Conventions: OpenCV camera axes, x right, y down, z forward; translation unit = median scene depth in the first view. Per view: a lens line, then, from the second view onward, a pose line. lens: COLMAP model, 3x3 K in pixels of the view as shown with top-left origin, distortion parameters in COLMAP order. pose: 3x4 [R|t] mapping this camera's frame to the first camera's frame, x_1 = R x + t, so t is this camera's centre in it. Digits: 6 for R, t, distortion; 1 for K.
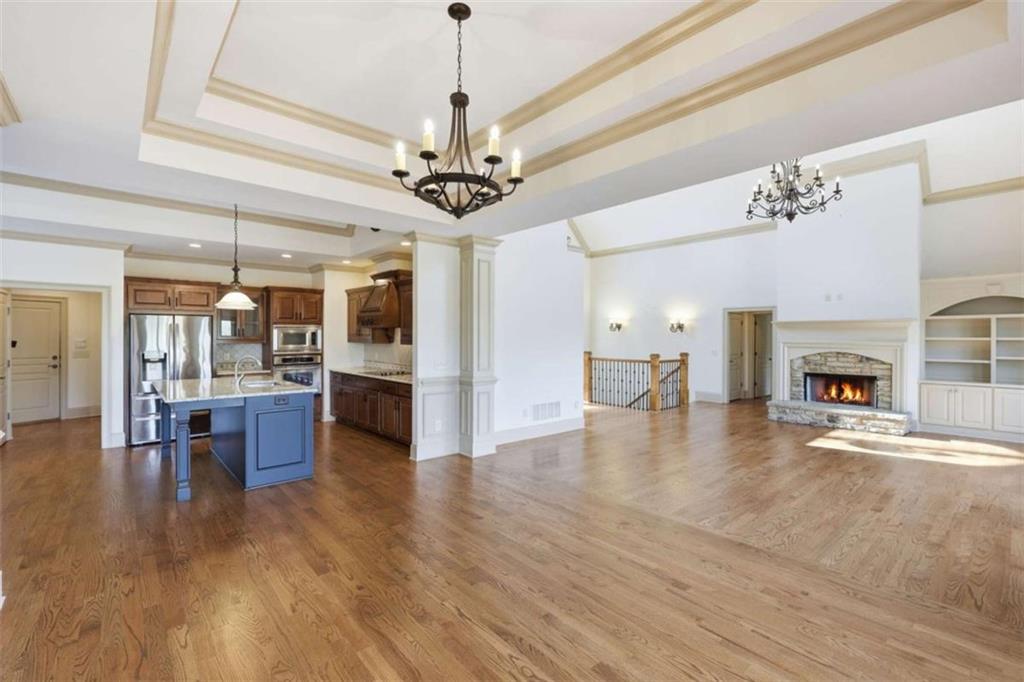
lens RADIAL K [[442.0, 0, 513.6], [0, 442.0, 337.7], [0, 0, 1]] dist [-0.003922, 0.000997]
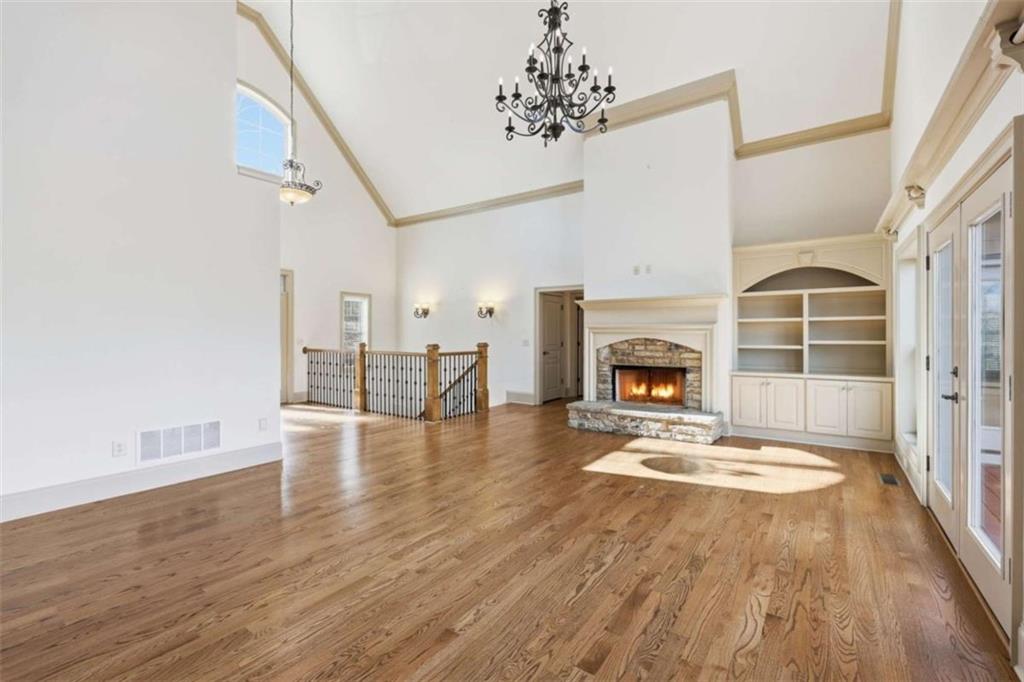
lens RADIAL K [[442.0, 0, 514.9], [0, 442.0, 333.6], [0, 0, 1]] dist [-0.003922, 0.000997]
pose [[0.971372, -0.004091, 0.237530, 0.327981], [0.004681, 0.999987, -0.001917, 0.025061], [-0.237519, 0.002974, 0.971378, 0.294344]]
